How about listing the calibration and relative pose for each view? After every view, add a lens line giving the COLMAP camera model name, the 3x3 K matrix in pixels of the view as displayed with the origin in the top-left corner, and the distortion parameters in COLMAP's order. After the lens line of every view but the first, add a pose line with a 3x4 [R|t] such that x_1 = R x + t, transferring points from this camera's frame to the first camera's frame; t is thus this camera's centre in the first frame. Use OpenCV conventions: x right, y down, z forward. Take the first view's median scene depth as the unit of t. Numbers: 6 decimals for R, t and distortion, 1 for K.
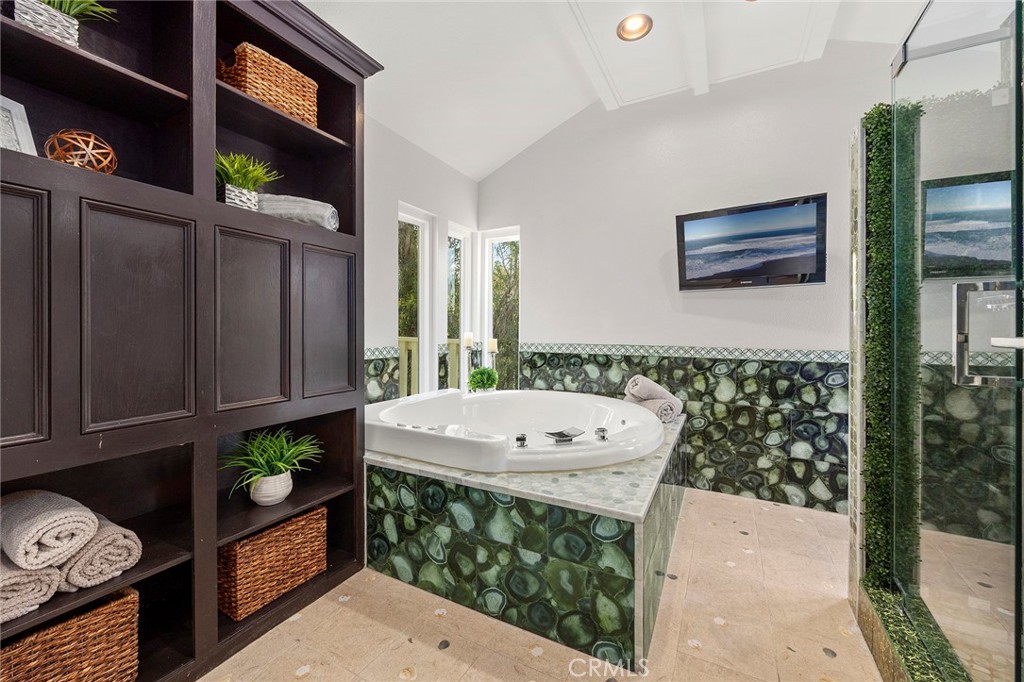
lens RADIAL K [[399.9, 0, 510.3], [0, 399.9, 331.4], [0, 0, 1]] dist [0.000289, 0.000090]
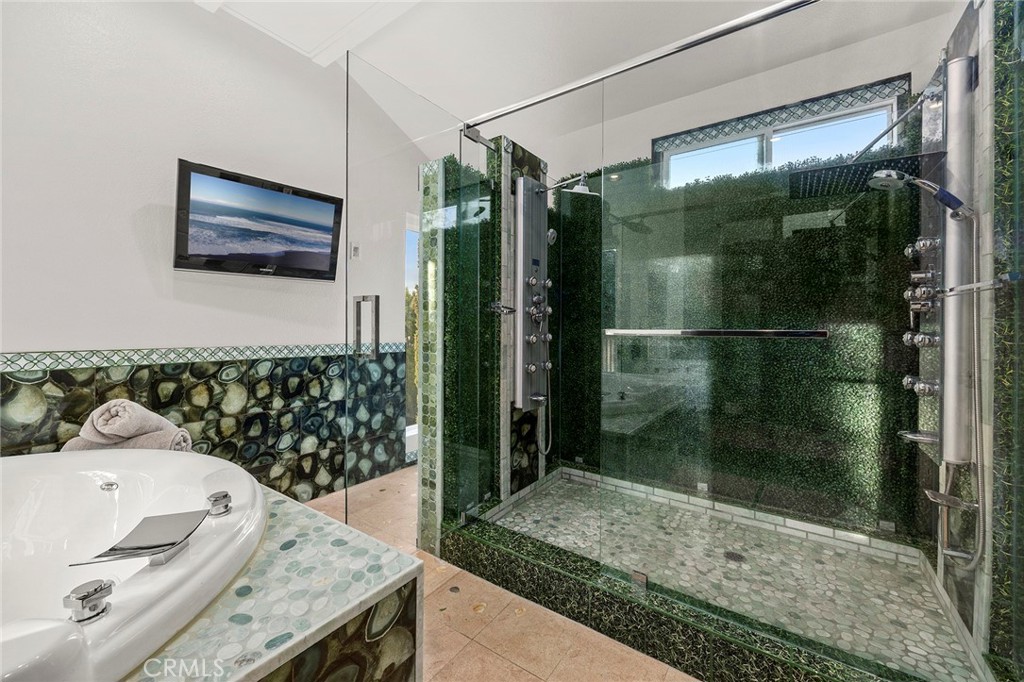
lens RADIAL K [[406.8, 0, 509.0], [0, 406.8, 326.9], [0, 0, 1]] dist [-0.000615, 0.000008]
pose [[0.120321, 0.000450, 0.992735, -0.222369], [-0.001503, 0.999999, -0.000271, 0.000113], [-0.992734, -0.001460, 0.120322, 0.368848]]
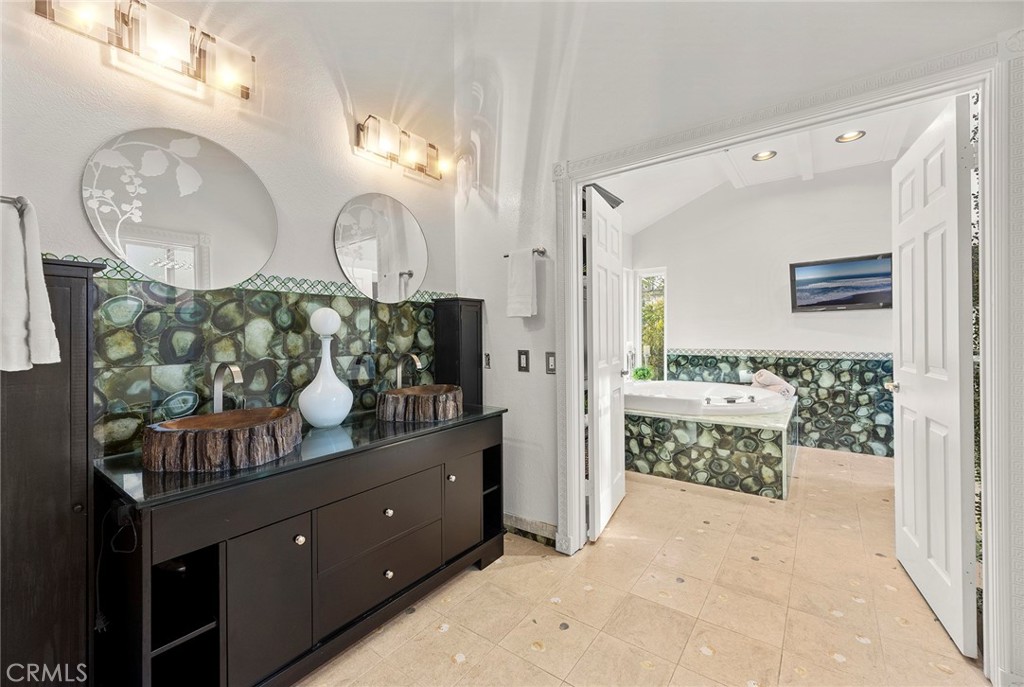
lens RADIAL K [[418.9, 0, 511.8], [0, 418.9, 337.3], [0, 0, 1]] dist [0.008608, -0.000106]
pose [[0.989420, -0.009636, -0.144761, -0.411159], [0.010179, 0.999944, 0.003011, -0.028482], [0.144724, -0.004452, 0.989462, -0.751742]]
